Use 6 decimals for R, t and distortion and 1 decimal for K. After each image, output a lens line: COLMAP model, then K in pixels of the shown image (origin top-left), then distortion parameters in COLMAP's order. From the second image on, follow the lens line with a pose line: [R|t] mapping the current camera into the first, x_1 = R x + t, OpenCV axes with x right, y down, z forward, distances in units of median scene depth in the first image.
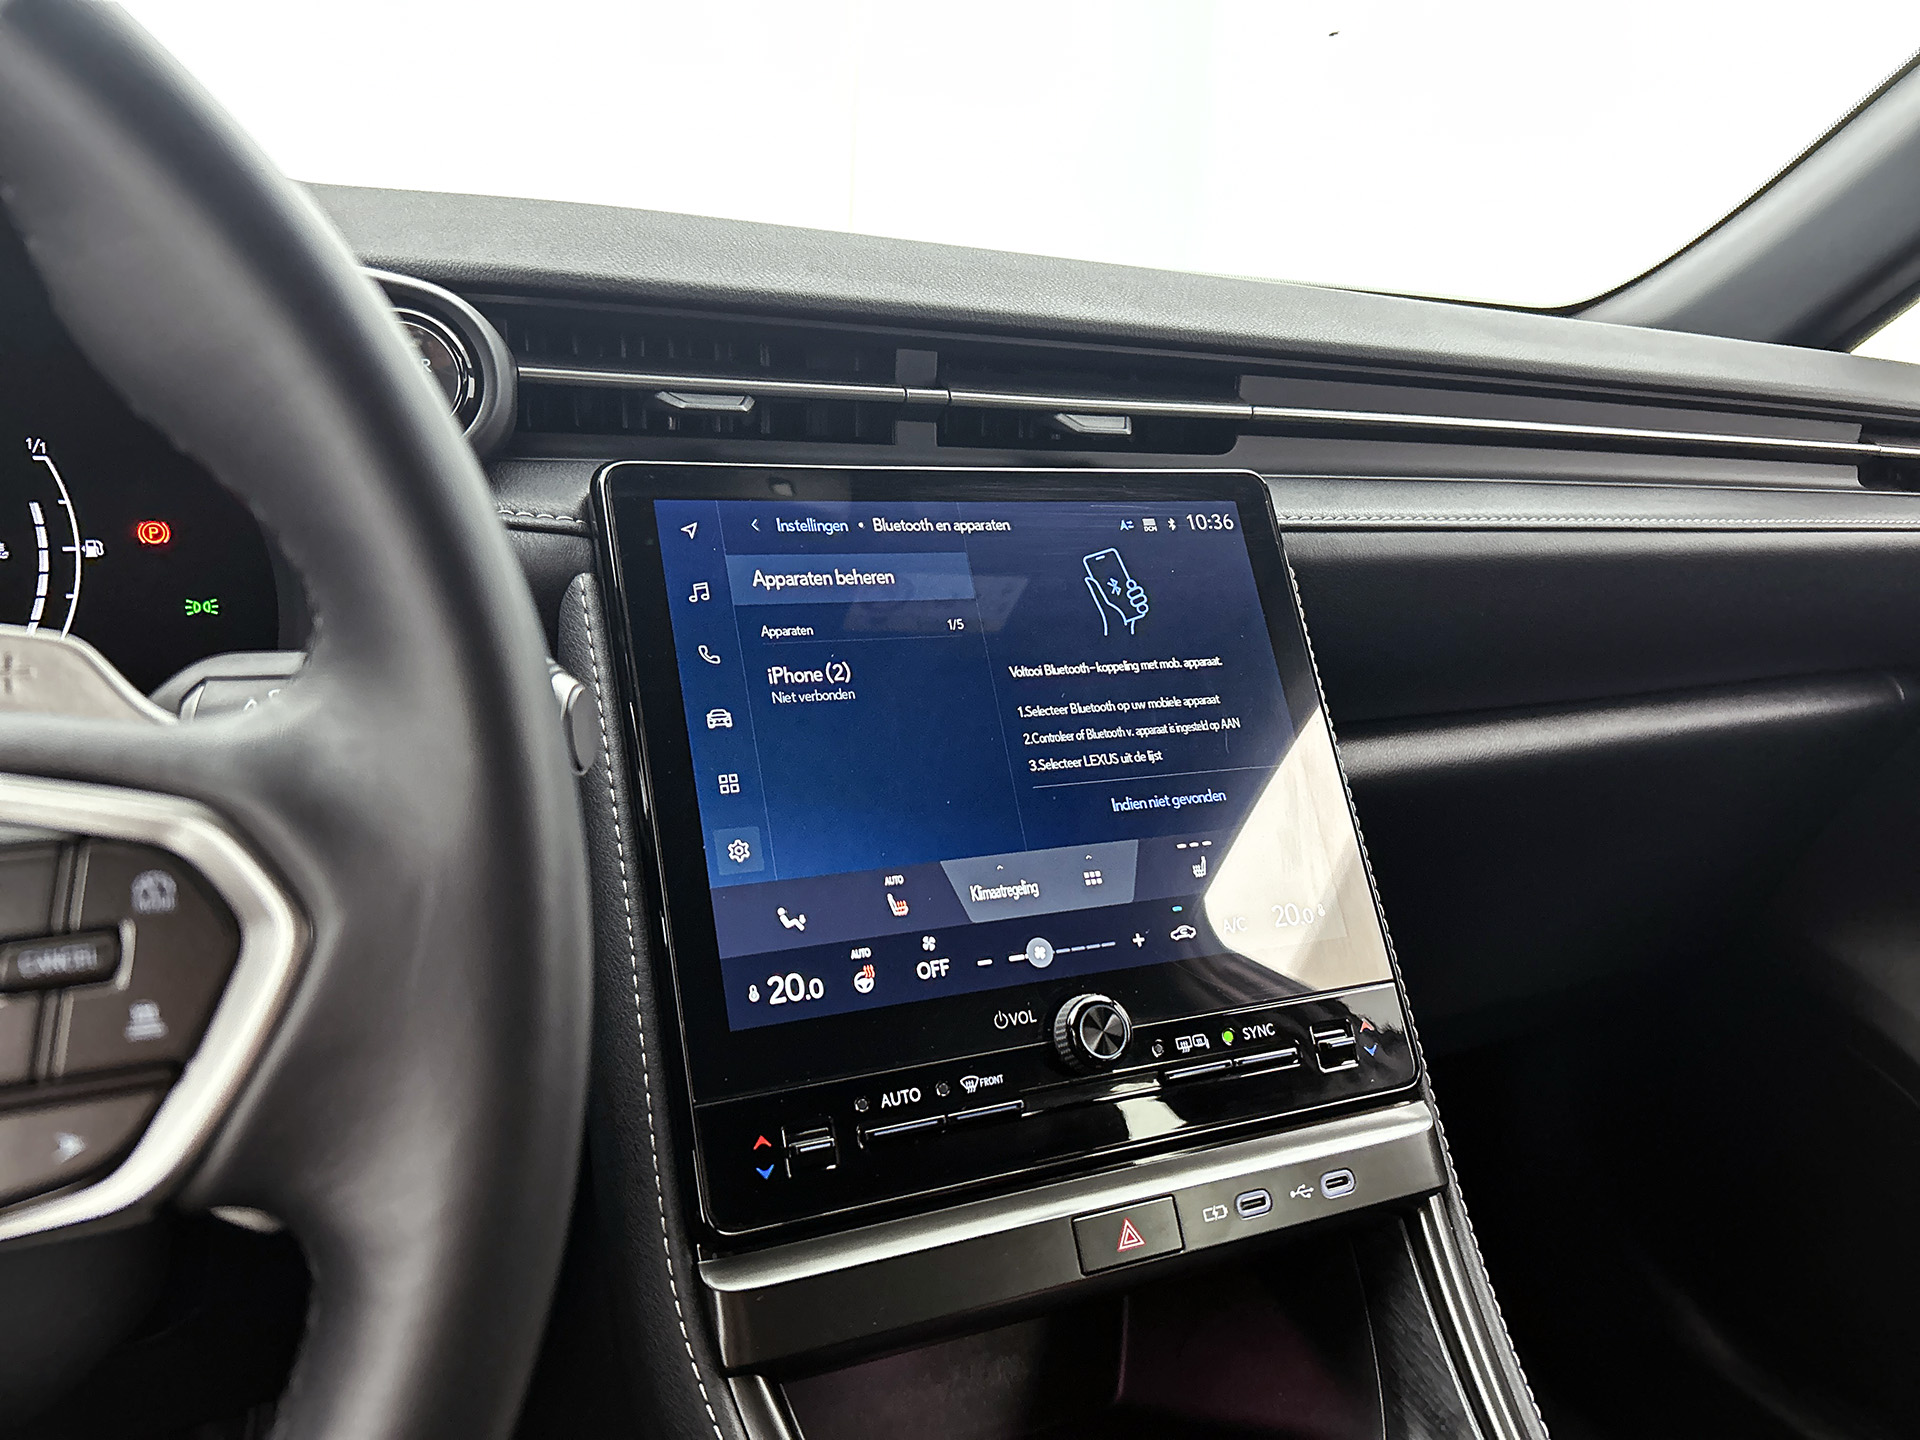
lens RADIAL K [[1461.1, 0, 965.7], [0, 1461.1, 717.9], [0, 0, 1]] dist [0.054853, -0.067257]
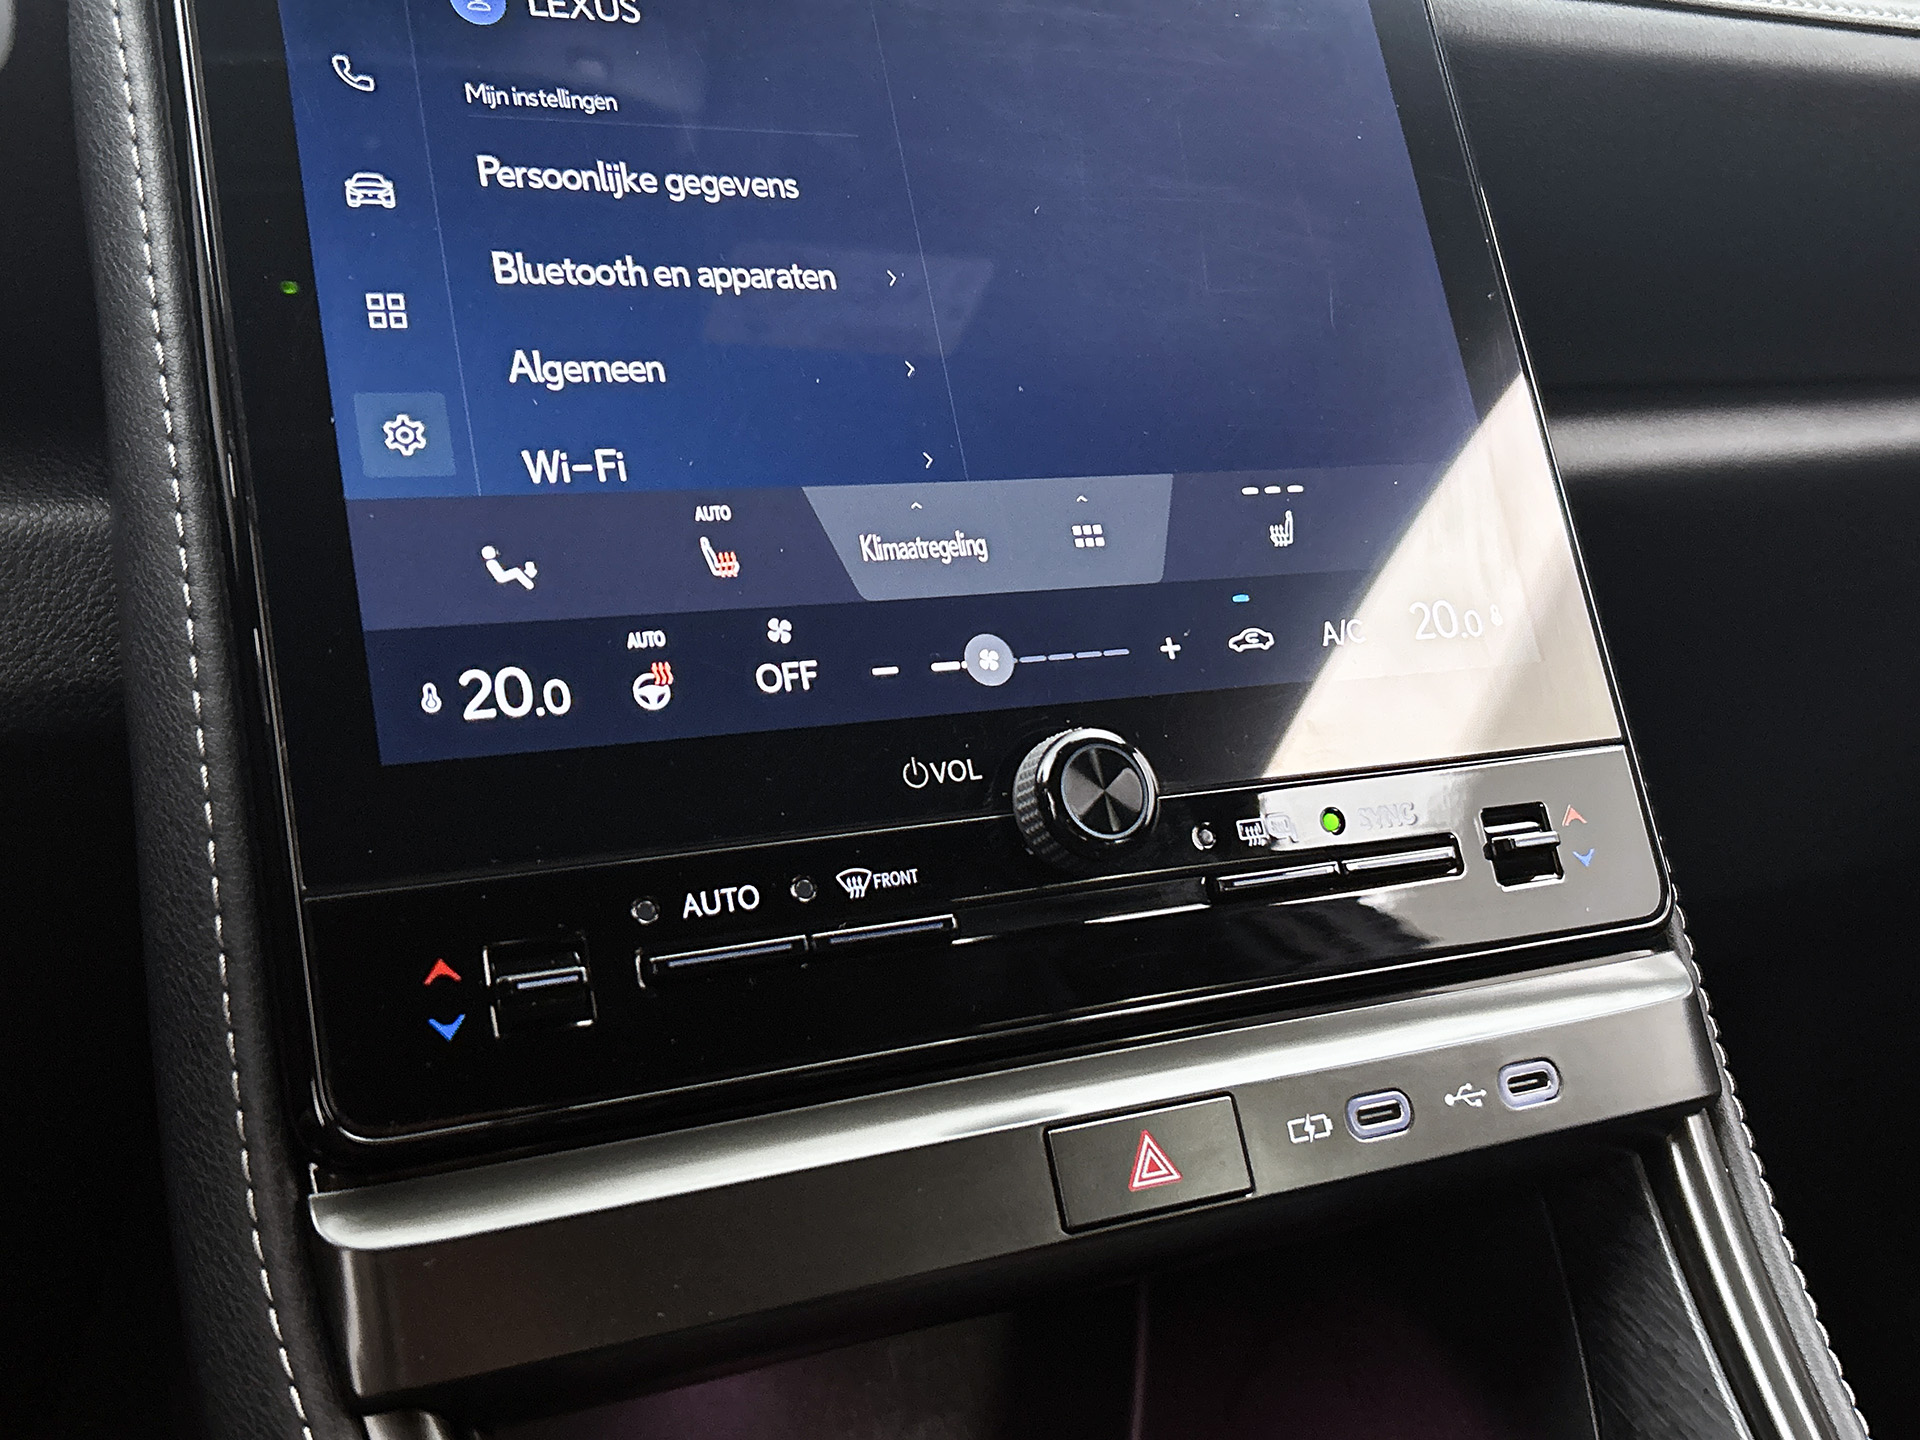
lens RADIAL K [[1991.1, 0, 967.4], [0, 1991.1, 728.7], [0, 0, 1]] dist [0.052873, 0.000000]
pose [[0.999781, -0.002176, 0.020810, 0.028043], [0.001246, 0.999003, 0.044627, 0.157062], [-0.020886, -0.044591, 0.998787, 0.272774]]
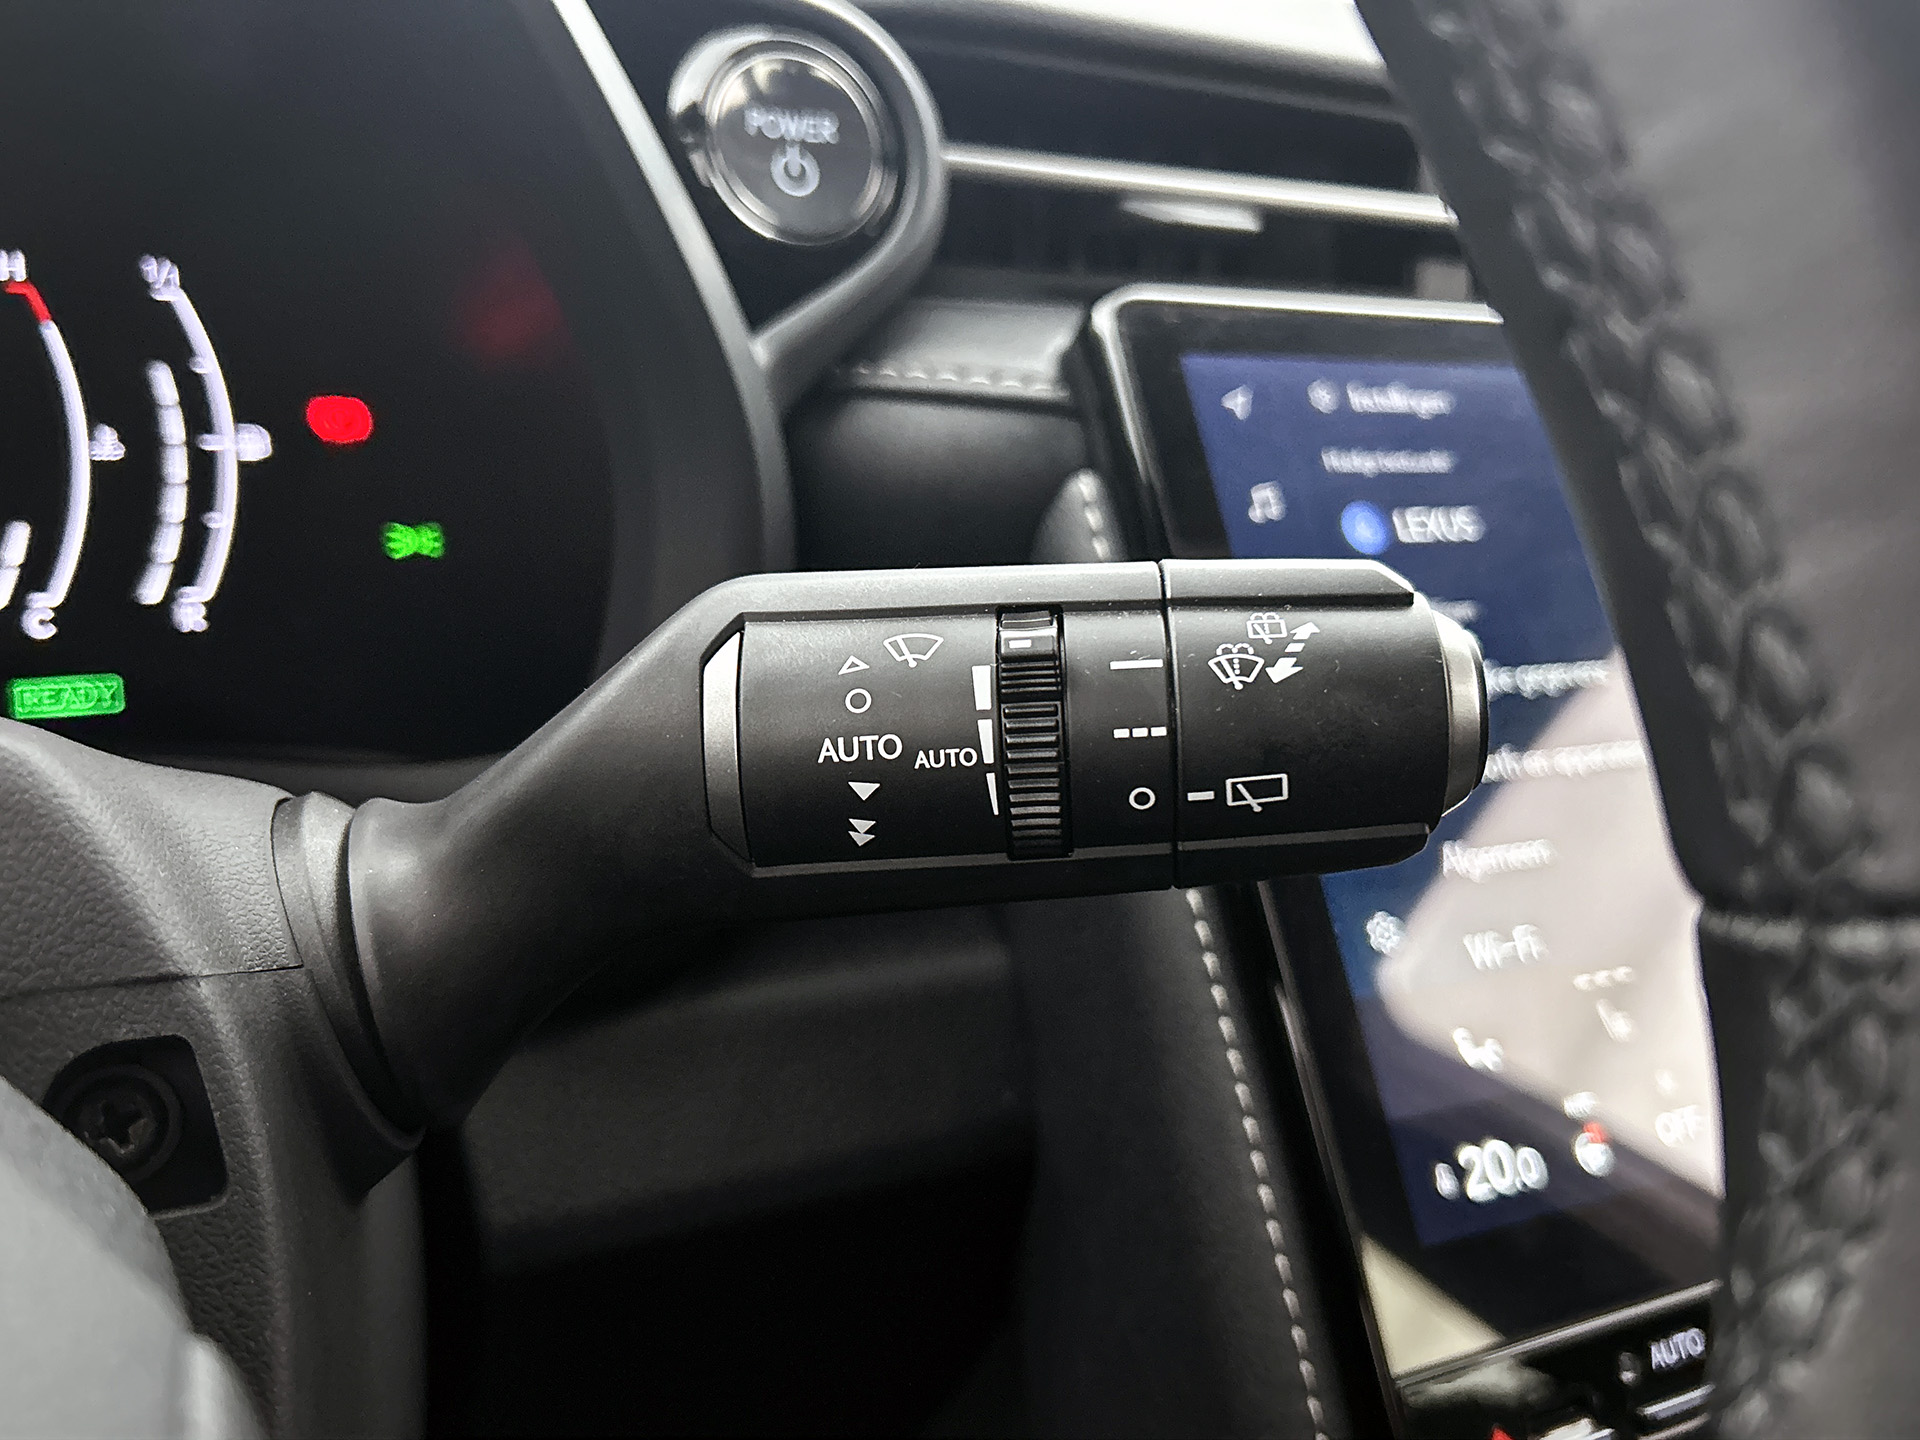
lens RADIAL K [[1711.4, 0, 941.9], [0, 1711.4, 711.7], [0, 0, 1]] dist [-0.006502, -0.002356]
pose [[0.999590, -0.010814, 0.026524, -0.337077], [0.011349, 0.999733, -0.020120, 0.013004], [-0.026299, 0.020413, 0.999446, 0.302643]]
